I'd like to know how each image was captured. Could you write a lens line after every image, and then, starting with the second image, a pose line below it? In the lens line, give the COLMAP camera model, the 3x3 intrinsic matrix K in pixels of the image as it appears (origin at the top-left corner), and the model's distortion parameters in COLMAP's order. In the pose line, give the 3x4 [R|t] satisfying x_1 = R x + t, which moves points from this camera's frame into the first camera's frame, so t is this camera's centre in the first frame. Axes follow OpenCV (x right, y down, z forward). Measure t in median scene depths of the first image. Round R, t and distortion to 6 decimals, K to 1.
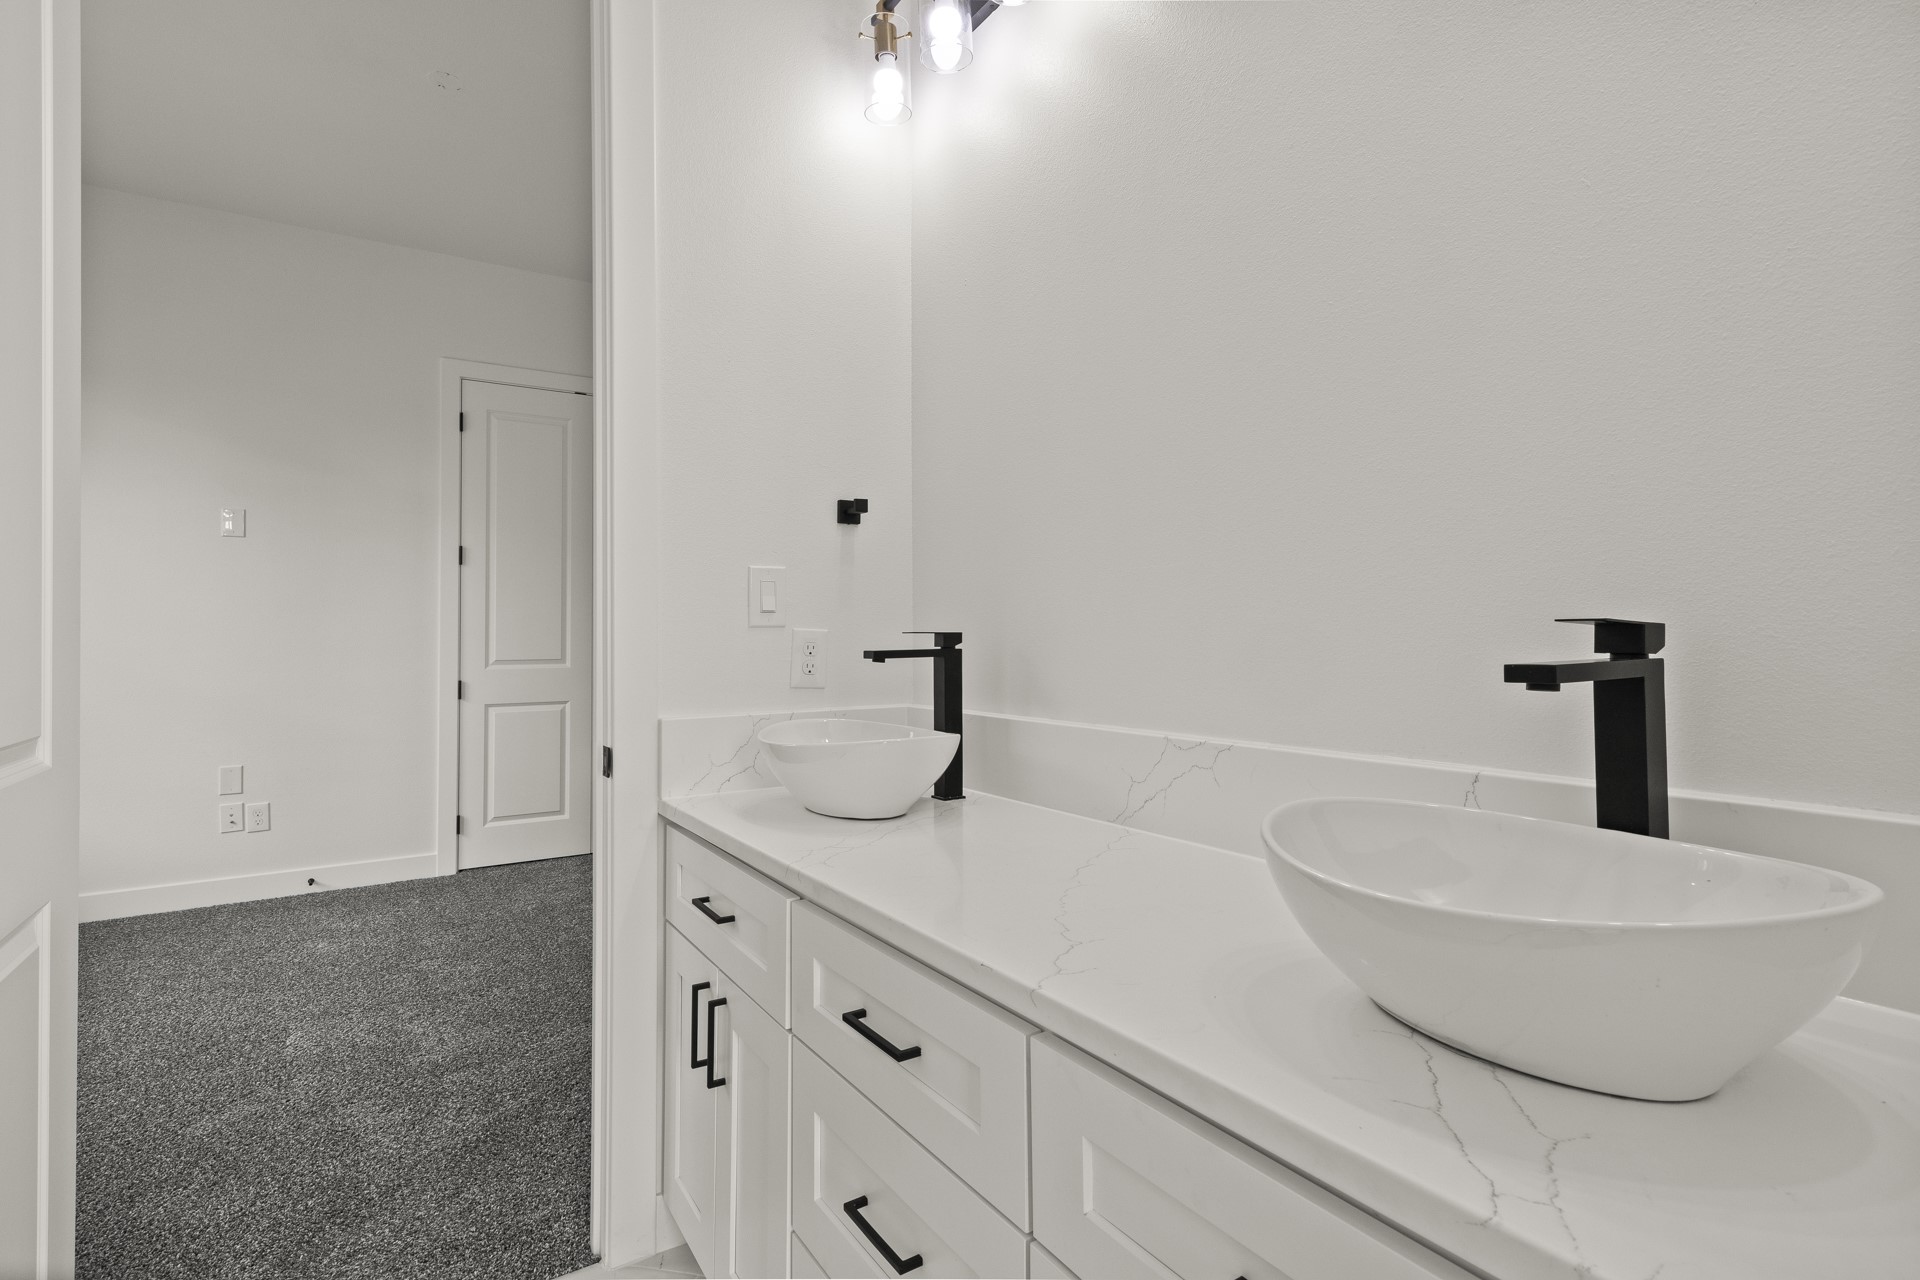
lens RADIAL K [[980.4, 0, 962.8], [0, 980.4, 632.4], [0, 0, 1]] dist [-0.000869, 0.000512]
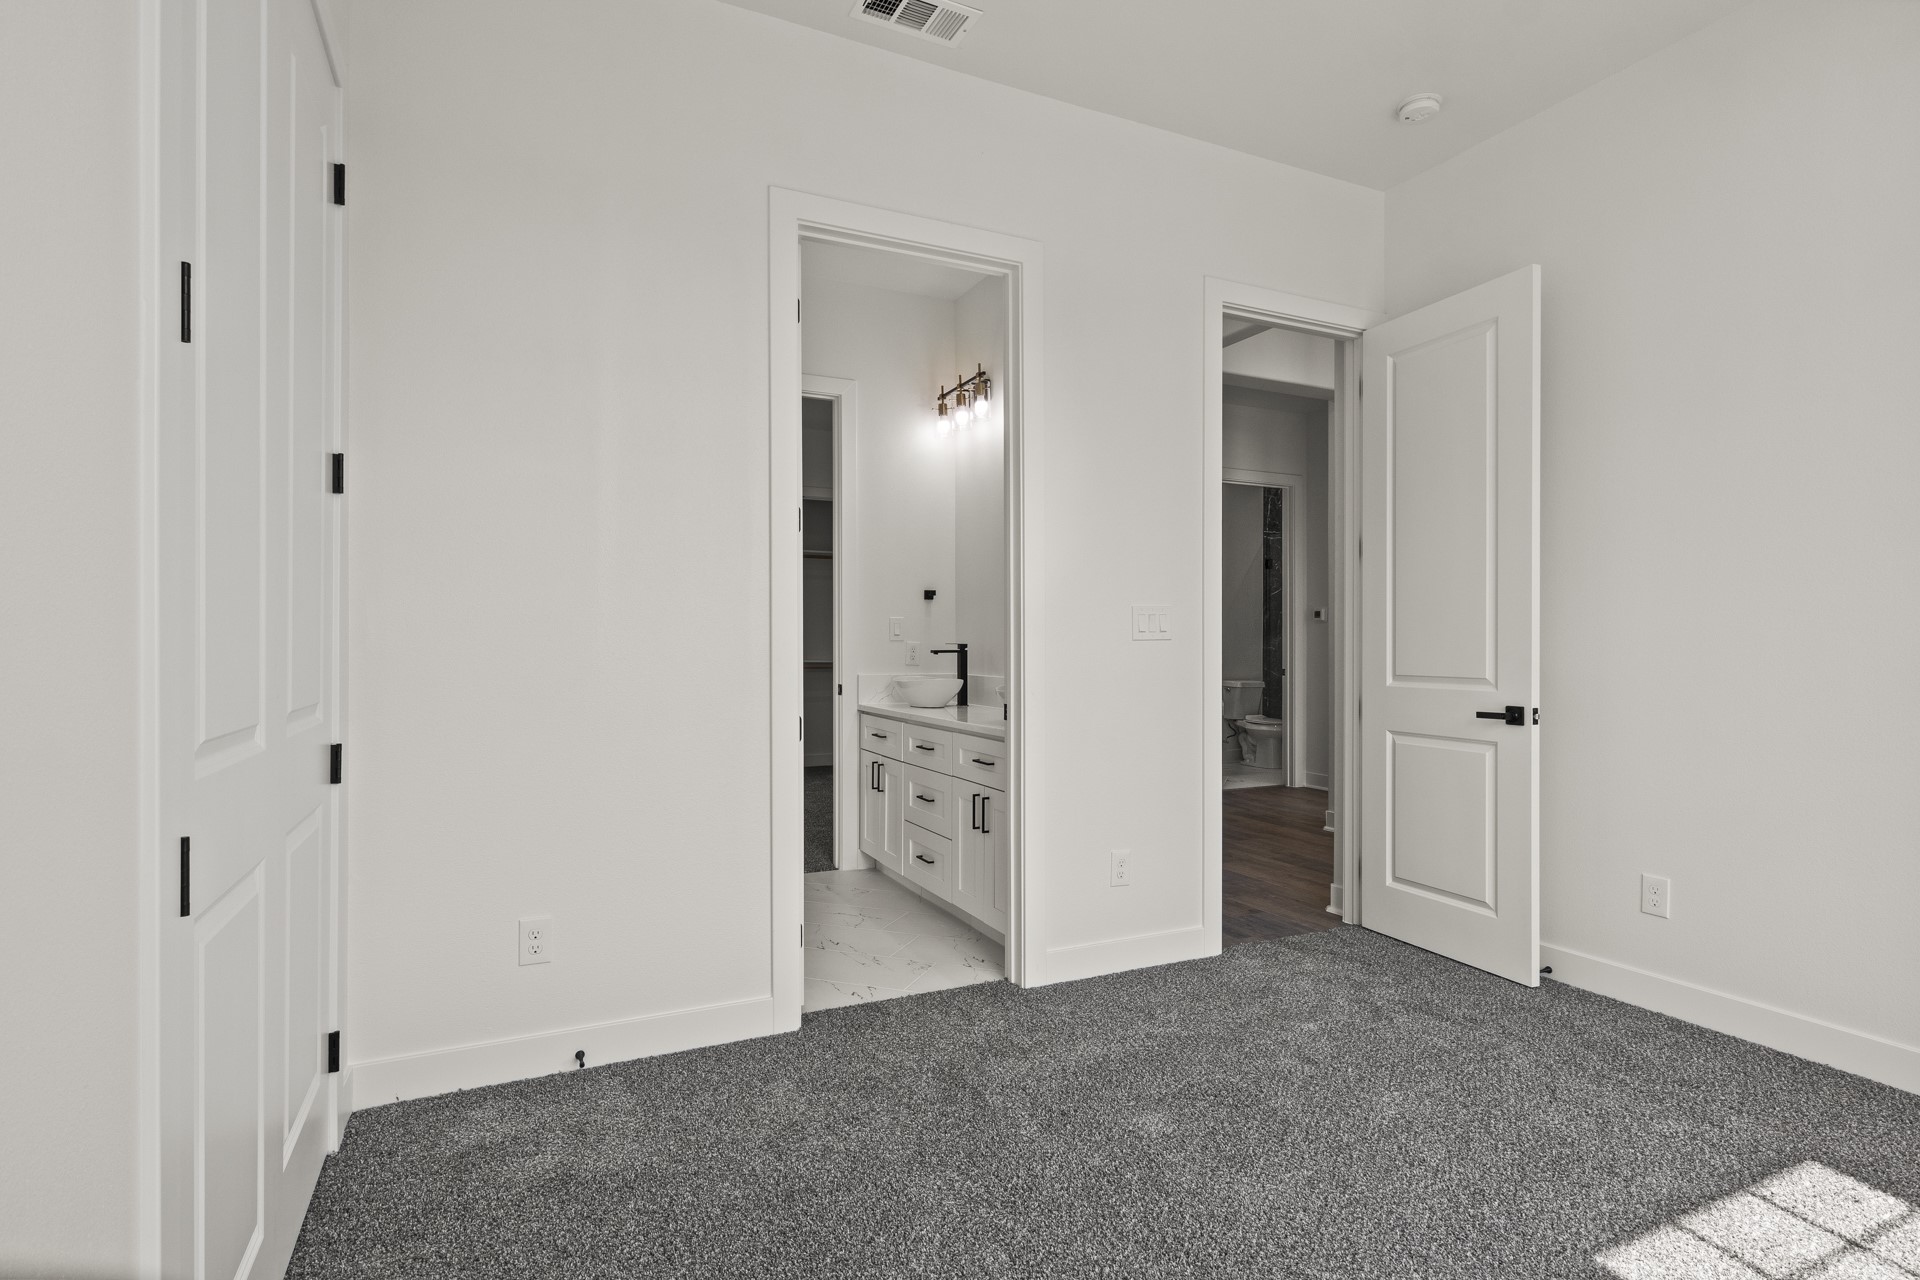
lens RADIAL K [[980.4, 0, 961.5], [0, 980.4, 639.9], [0, 0, 1]] dist [-0.000869, 0.000512]
pose [[0.991325, 0.002069, -0.131420, 0.342408], [-0.000837, 0.999955, 0.009423, -0.036930], [0.131433, -0.009231, 0.991282, -1.705201]]
